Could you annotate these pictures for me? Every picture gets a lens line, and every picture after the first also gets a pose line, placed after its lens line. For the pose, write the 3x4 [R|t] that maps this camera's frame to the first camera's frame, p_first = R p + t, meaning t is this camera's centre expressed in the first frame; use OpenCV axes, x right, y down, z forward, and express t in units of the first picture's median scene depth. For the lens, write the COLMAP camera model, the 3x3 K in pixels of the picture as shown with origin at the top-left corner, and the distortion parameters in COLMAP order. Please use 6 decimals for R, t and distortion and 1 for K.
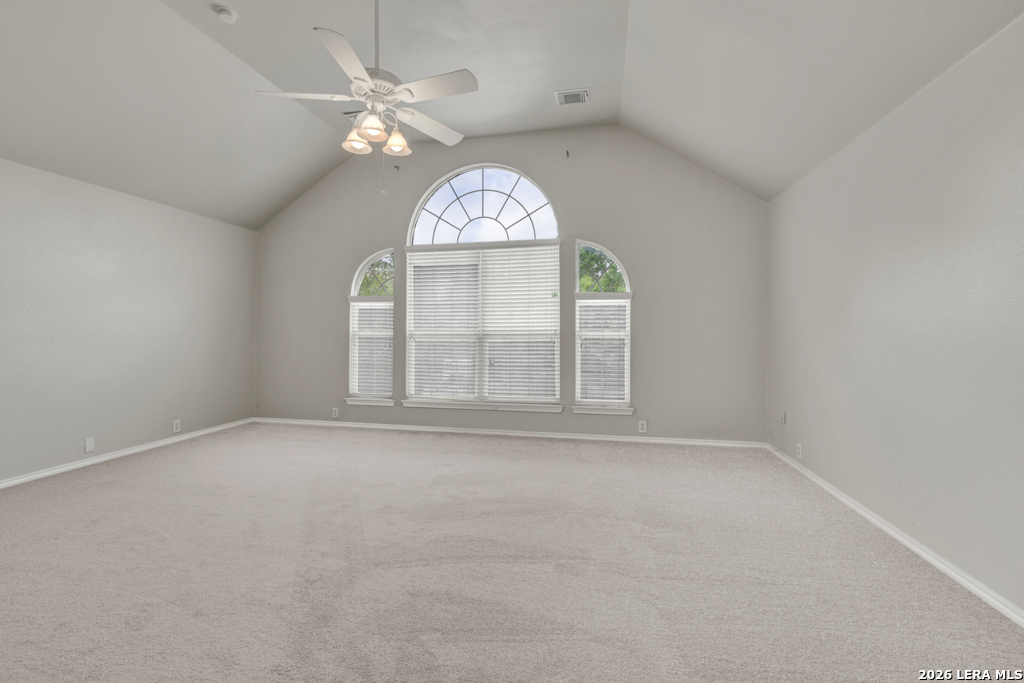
lens RADIAL K [[446.6, 0, 511.0], [0, 446.6, 333.3], [0, 0, 1]] dist [-0.000298, 0.000370]
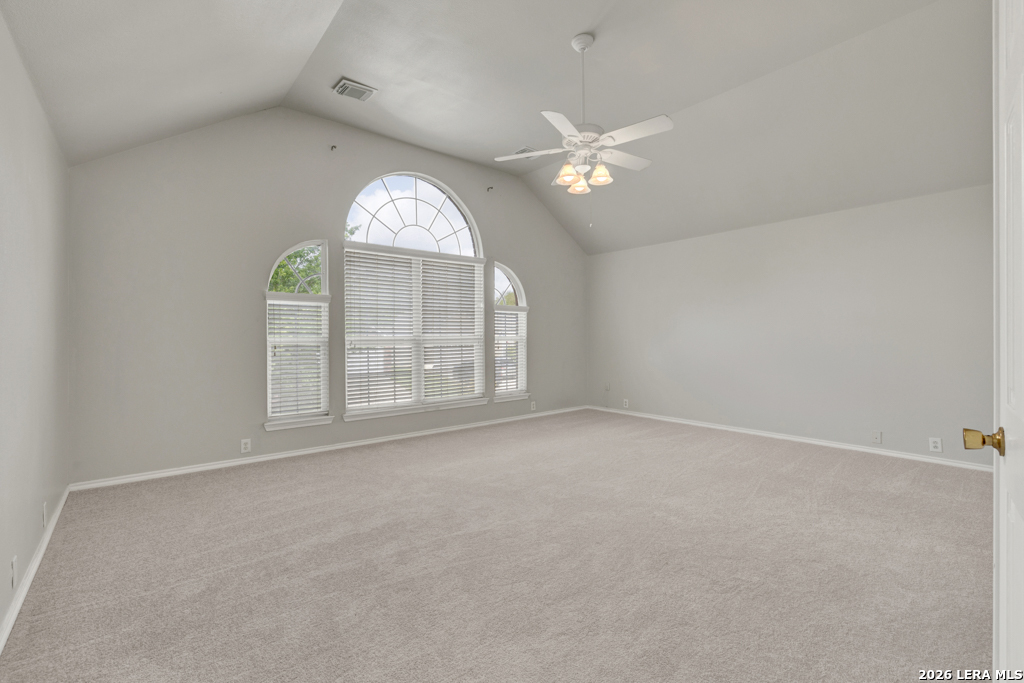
lens RADIAL K [[435.2, 0, 504.4], [0, 435.2, 341.7], [0, 0, 1]] dist [0.008325, 0.000287]
pose [[0.639430, -0.016092, 0.768681, -0.725920], [0.001974, 0.999812, 0.019288, -0.012150], [-0.768847, -0.010816, 0.639341, 0.209158]]
